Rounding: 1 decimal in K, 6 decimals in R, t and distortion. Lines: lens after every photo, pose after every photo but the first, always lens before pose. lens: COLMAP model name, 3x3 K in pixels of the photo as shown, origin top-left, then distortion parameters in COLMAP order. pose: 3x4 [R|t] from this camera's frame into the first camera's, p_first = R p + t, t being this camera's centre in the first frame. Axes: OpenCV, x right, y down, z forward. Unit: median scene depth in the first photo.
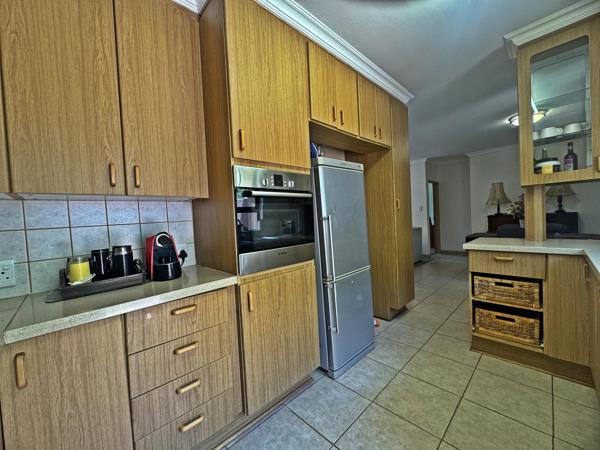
lens RADIAL K [[241.7, 0, 300.1], [0, 241.7, 224.1], [0, 0, 1]] dist [0.003416, 0.000238]
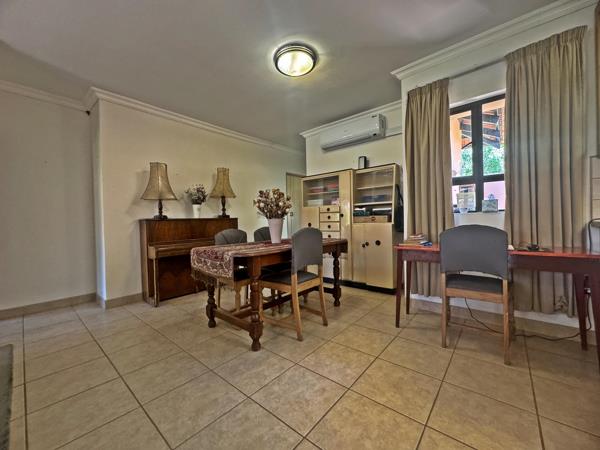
lens RADIAL K [[241.7, 0, 298.0], [0, 241.7, 224.9], [0, 0, 1]] dist [0.003416, 0.000238]
pose [[-0.086909, 0.042480, 0.995310, 0.209031], [0.065170, 0.997193, -0.036870, 0.019856], [-0.994082, 0.061660, -0.089433, 0.727609]]
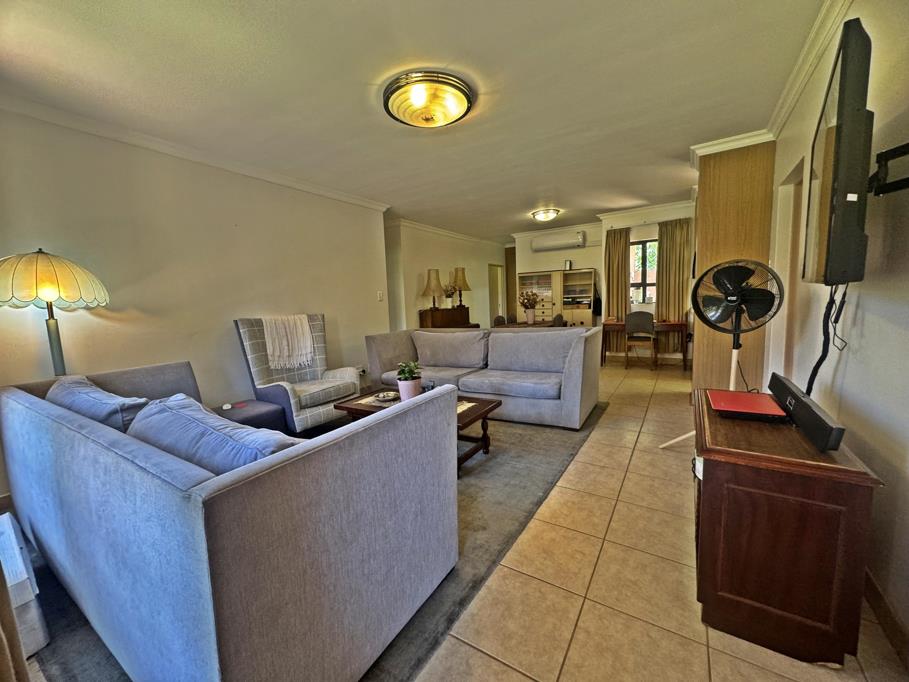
lens RADIAL K [[366.2, 0, 457.4], [0, 366.2, 343.0], [0, 0, 1]] dist [0.003416, 0.000238]
pose [[-0.235471, -0.044692, 0.970853, -0.390052], [0.086869, 0.993976, 0.066825, -0.001210], [-0.967991, 0.100072, -0.230170, 1.223533]]
